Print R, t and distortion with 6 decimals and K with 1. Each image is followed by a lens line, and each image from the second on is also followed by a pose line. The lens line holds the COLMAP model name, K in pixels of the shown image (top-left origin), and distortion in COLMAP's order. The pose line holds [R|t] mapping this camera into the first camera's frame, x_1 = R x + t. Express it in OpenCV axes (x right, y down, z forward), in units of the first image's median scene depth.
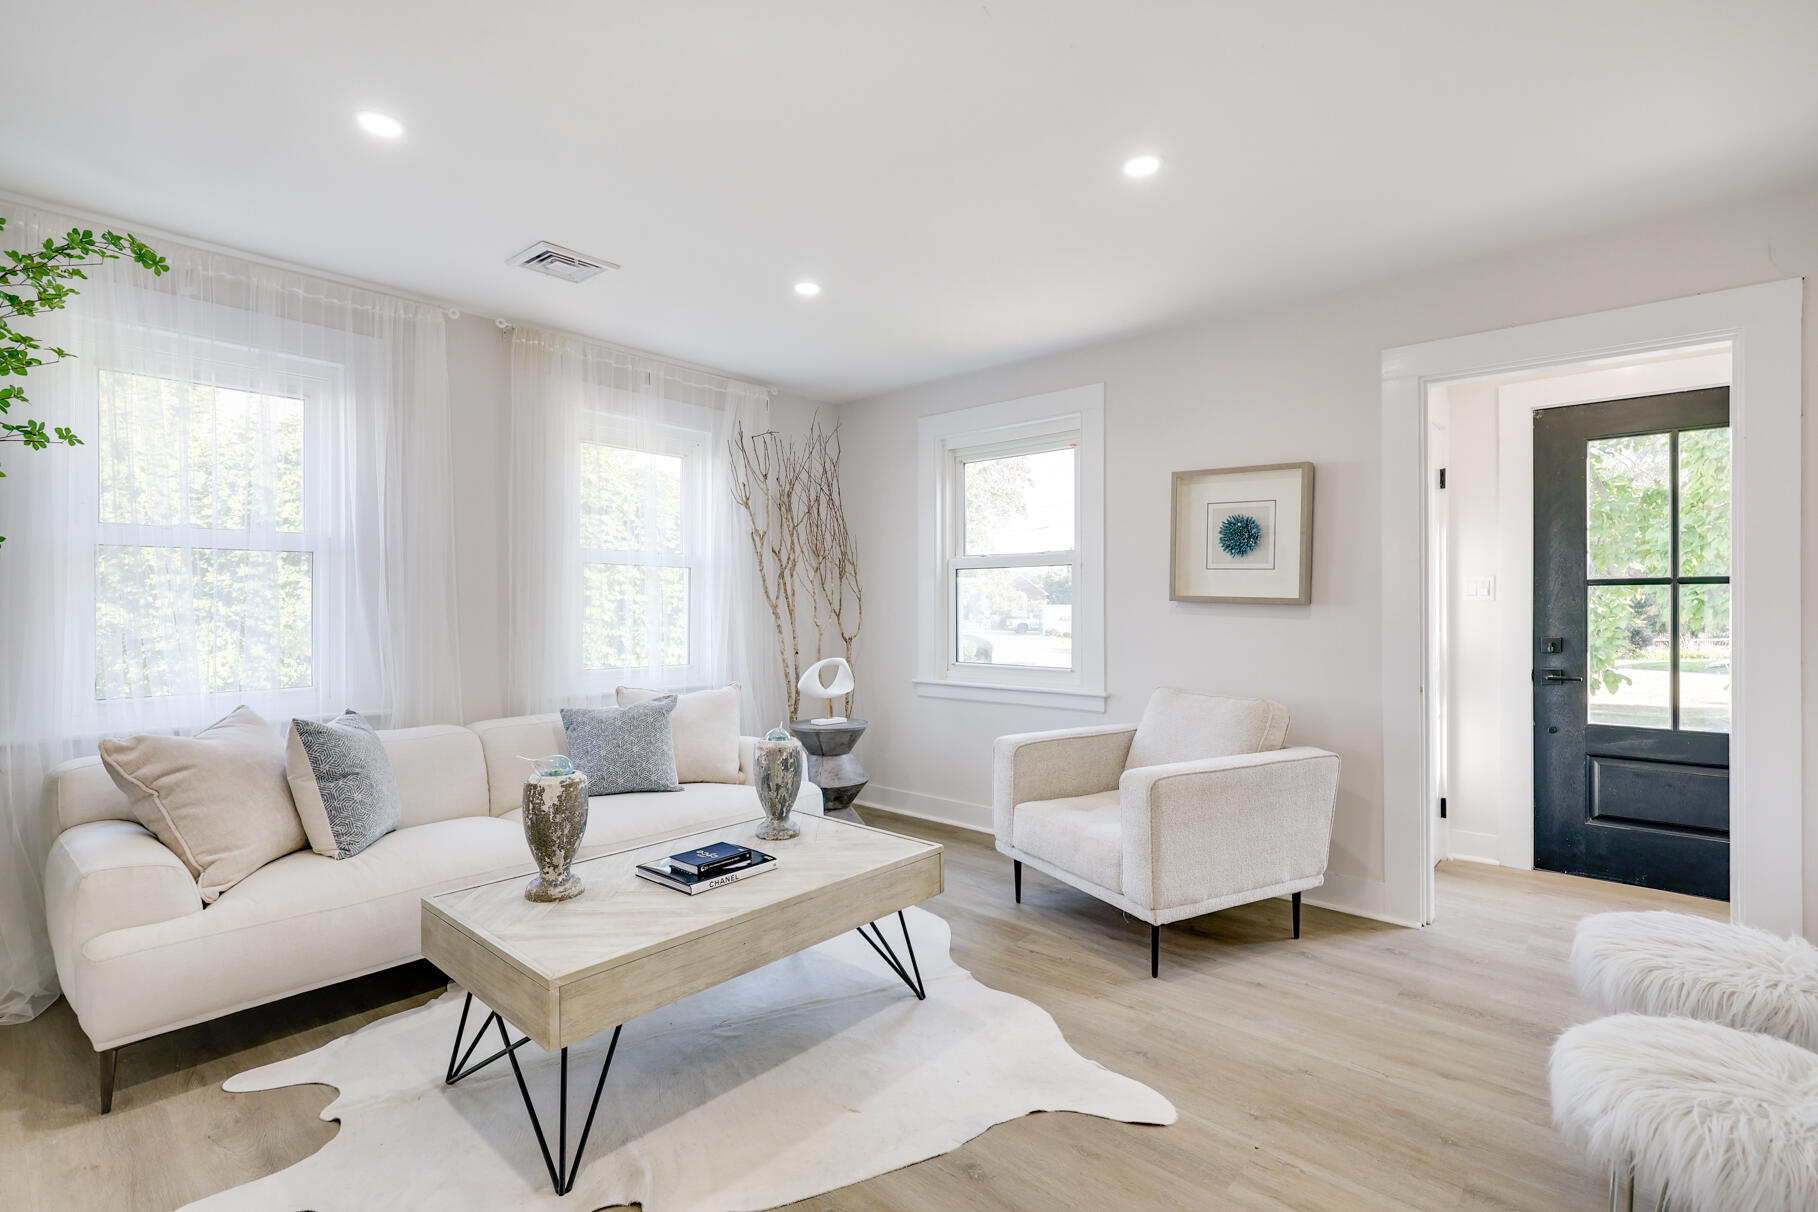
lens RADIAL K [[853.8, 0, 909.0], [0, 853.8, 606.0], [0, 0, 1]] dist [0.001803, 0.000178]
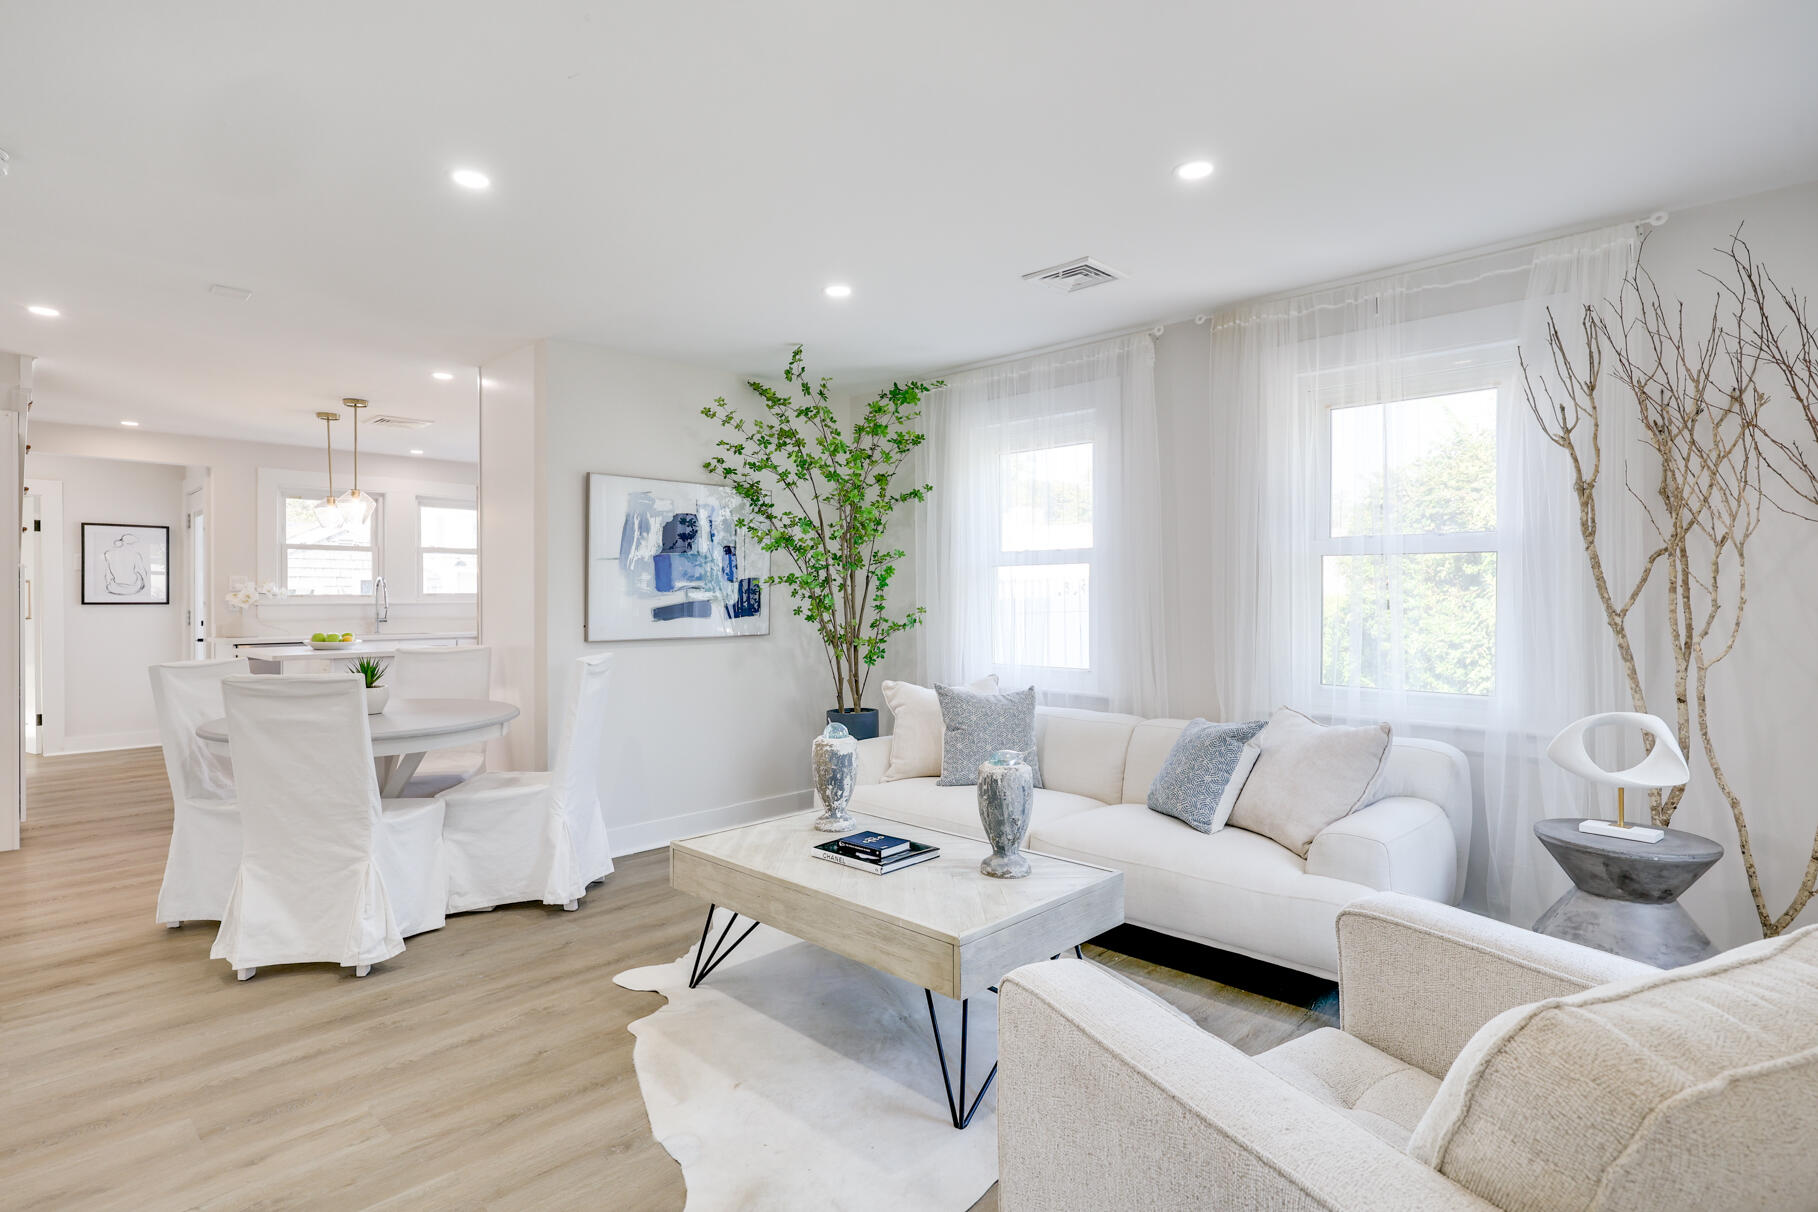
lens RADIAL K [[934.4, 0, 909.0], [0, 934.4, 606.0], [0, 0, 1]] dist [-0.000418, 0.000032]
pose [[-0.054619, 0.008112, -0.998474, 0.705430], [-0.003260, 0.999960, 0.008303, -0.011162], [0.998502, 0.003709, -0.054590, 0.833180]]
